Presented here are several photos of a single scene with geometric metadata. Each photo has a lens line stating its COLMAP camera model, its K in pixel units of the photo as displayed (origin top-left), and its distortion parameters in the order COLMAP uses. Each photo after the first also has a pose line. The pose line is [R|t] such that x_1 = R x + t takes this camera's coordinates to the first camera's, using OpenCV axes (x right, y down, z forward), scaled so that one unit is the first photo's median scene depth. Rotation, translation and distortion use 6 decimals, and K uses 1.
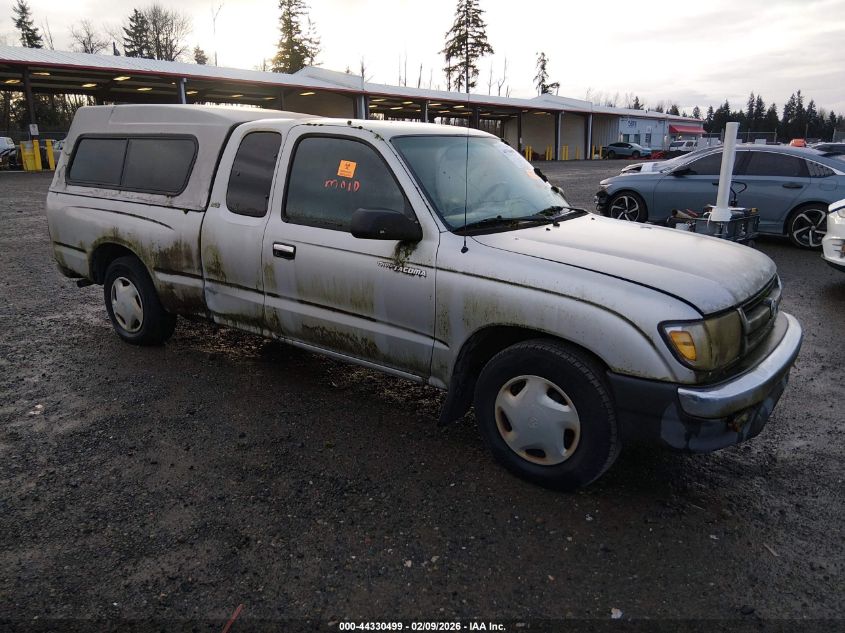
lens RADIAL K [[657.4, 0, 428.6], [0, 657.4, 324.1], [0, 0, 1]] dist [0.008951, -0.055450]
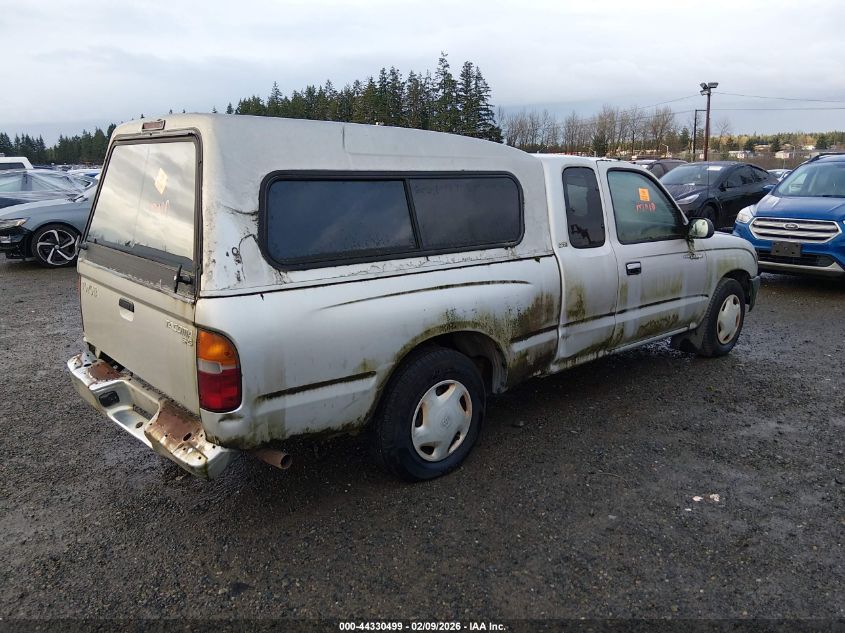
lens RADIAL K [[657.4, 0, 427.2], [0, 657.4, 315.8], [0, 0, 1]] dist [0.008951, -0.055450]
pose [[0.194657, -0.231876, 0.953070, -1.228532], [0.267332, 0.947414, 0.175900, -0.289599], [-0.943739, 0.220546, 0.246408, 0.933847]]
